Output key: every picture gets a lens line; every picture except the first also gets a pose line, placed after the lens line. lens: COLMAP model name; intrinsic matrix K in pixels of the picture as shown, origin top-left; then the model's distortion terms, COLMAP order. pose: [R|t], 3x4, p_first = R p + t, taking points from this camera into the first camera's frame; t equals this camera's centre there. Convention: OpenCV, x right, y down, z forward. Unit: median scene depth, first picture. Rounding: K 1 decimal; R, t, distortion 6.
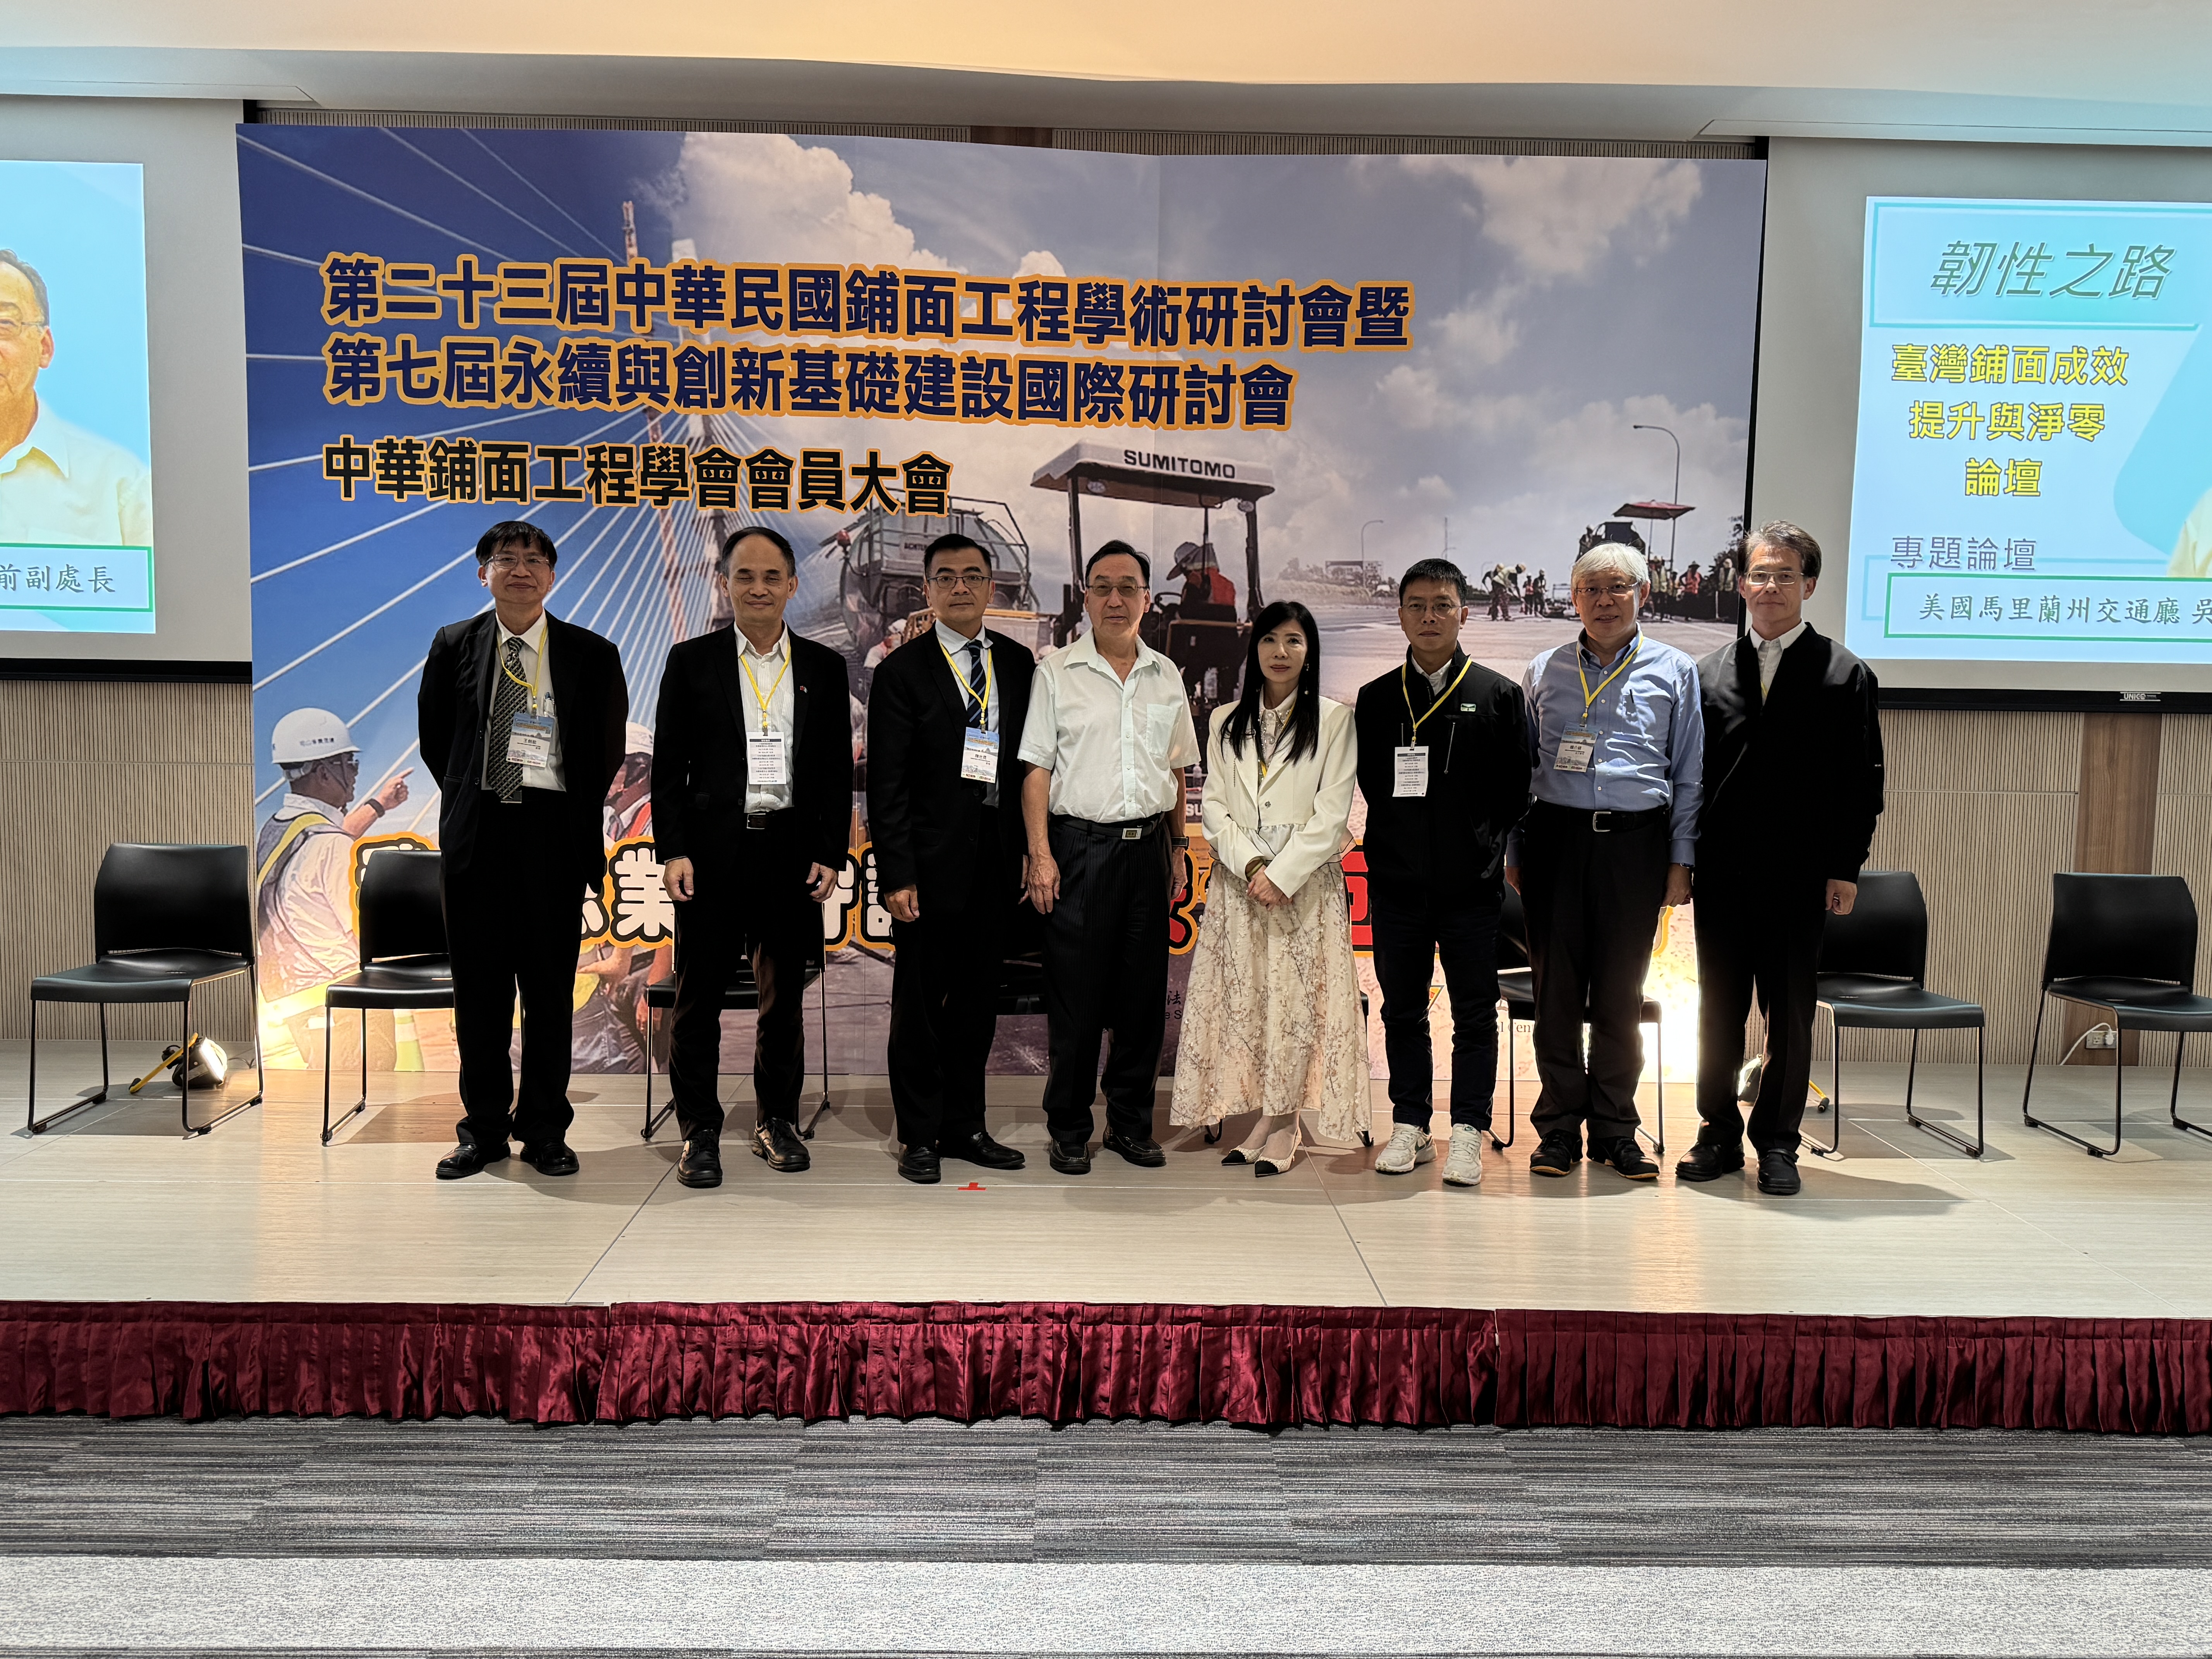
lens RADIAL K [[1846.0, 0, 1108.9], [0, 1846.0, 847.0], [0, 0, 1]] dist [0.103416, -0.102849]
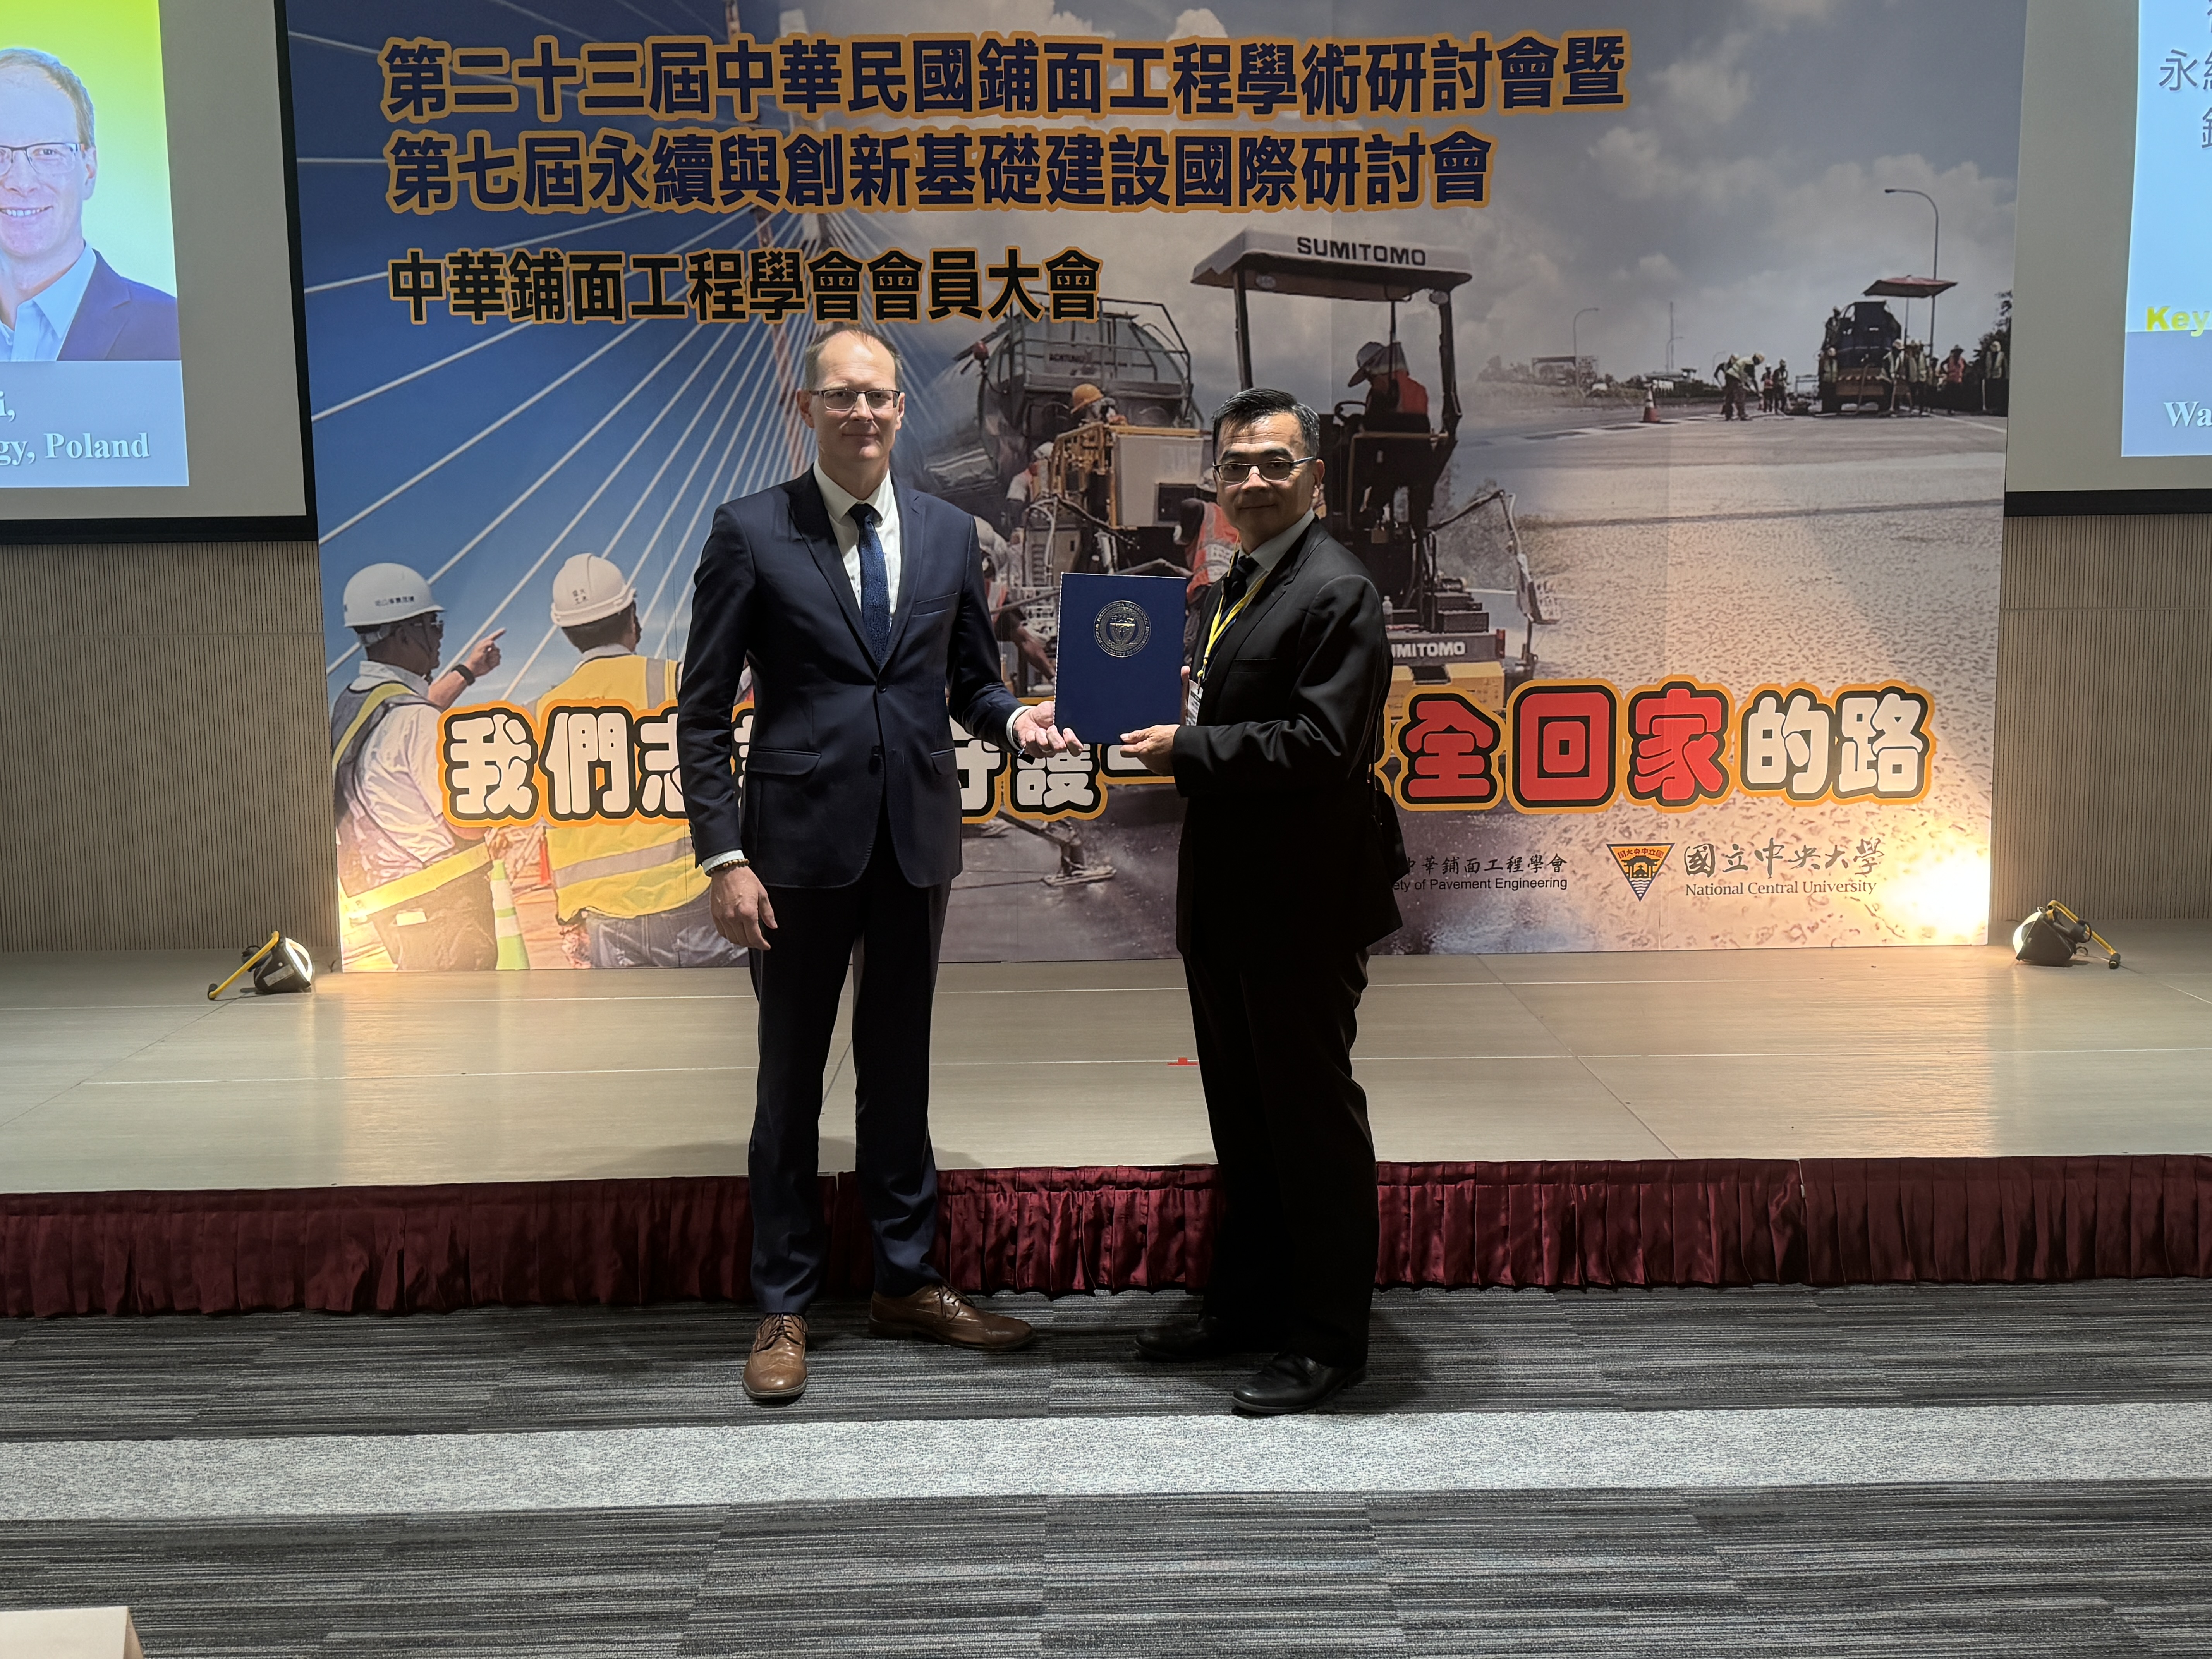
lens RADIAL K [[2245.2, 0, 1110.2], [0, 2245.2, 845.3], [0, 0, 1]] dist [0.092470, 0.000000]
pose [[0.999543, -0.029129, -0.008056, -0.080426], [0.029399, 0.998933, 0.035616, 0.031109], [0.007010, -0.035836, 0.999333, -0.074110]]
